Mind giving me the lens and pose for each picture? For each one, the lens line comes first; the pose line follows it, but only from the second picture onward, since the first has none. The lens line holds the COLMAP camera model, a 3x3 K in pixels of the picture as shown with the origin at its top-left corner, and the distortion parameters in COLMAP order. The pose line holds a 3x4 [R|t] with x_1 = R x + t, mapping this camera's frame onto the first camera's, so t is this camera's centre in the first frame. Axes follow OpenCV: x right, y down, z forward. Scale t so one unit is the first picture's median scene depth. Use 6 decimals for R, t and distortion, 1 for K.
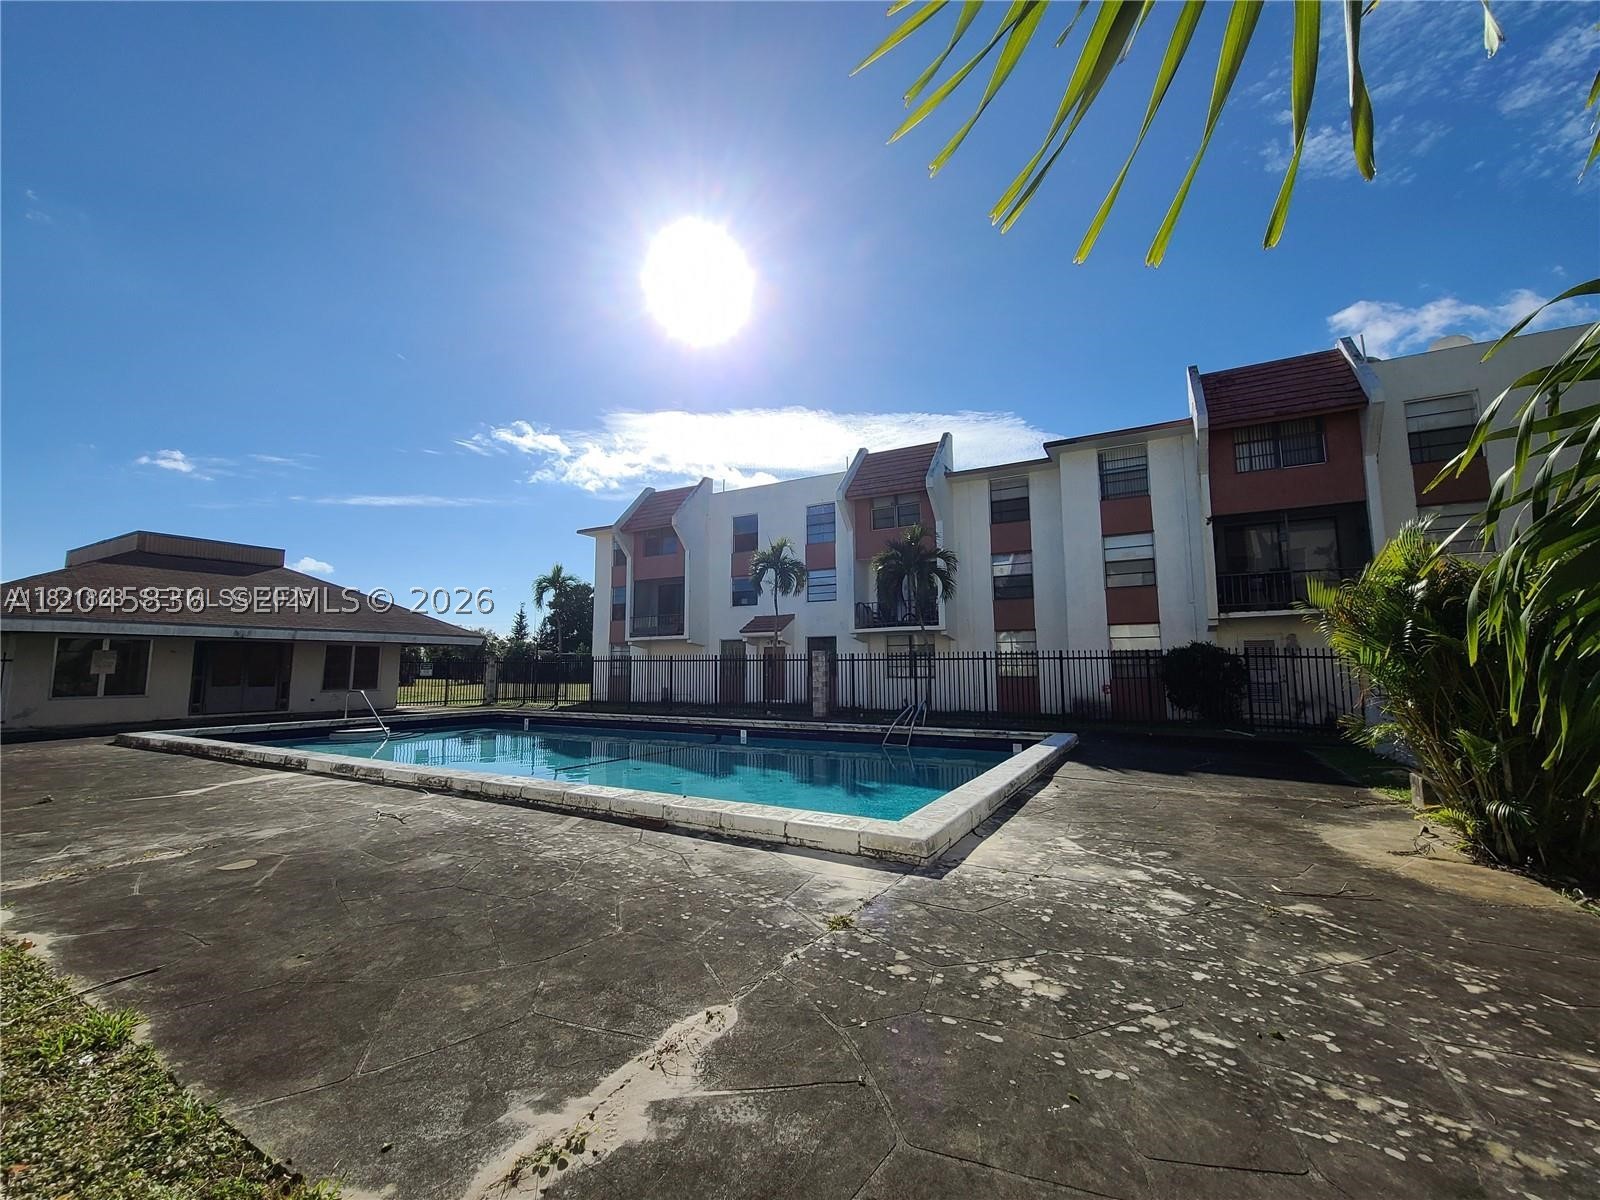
lens RADIAL K [[645.8, 0, 803.1], [0, 645.8, 620.7], [0, 0, 1]] dist [0.000286, -0.000047]
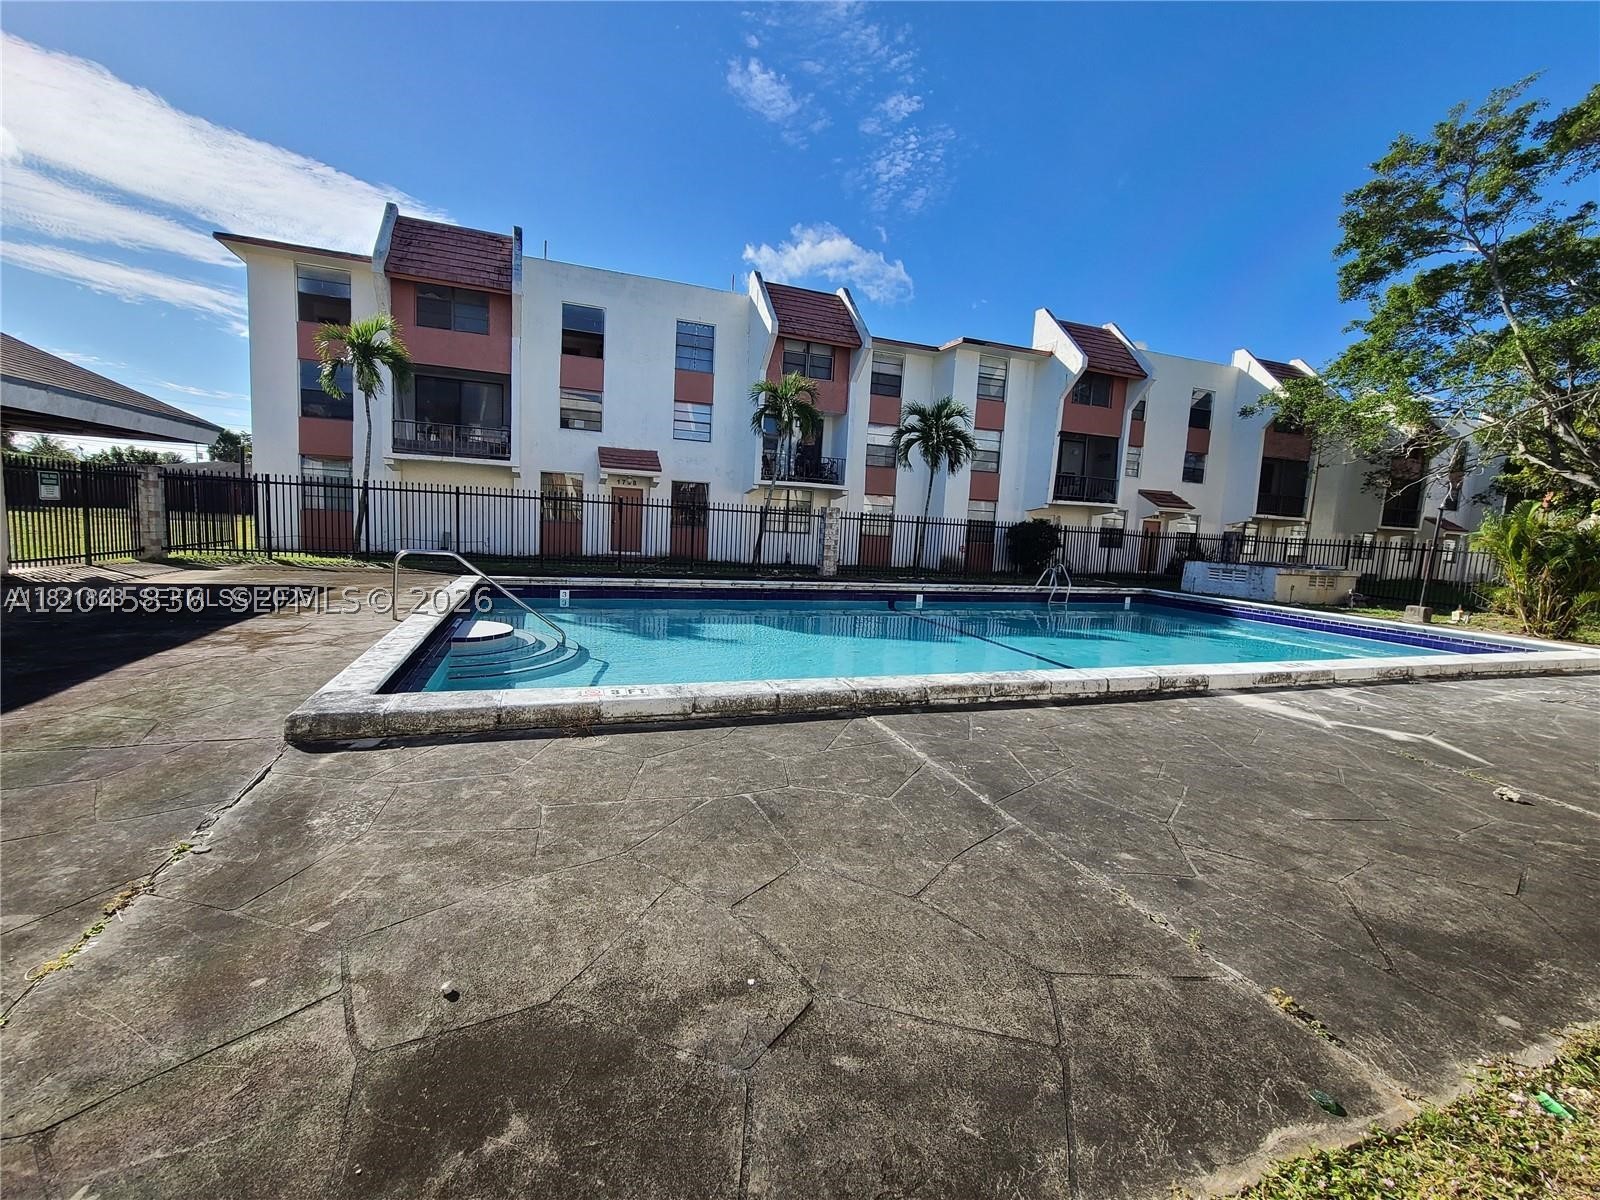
lens RADIAL K [[639.5, 0, 779.9], [0, 639.5, 591.6], [0, 0, 1]] dist [-0.007688, 0.000323]
pose [[0.655359, -0.042841, 0.754102, -0.607377], [-0.109411, 0.982476, 0.150899, 0.029511], [-0.747351, -0.181400, 0.639187, 0.359577]]
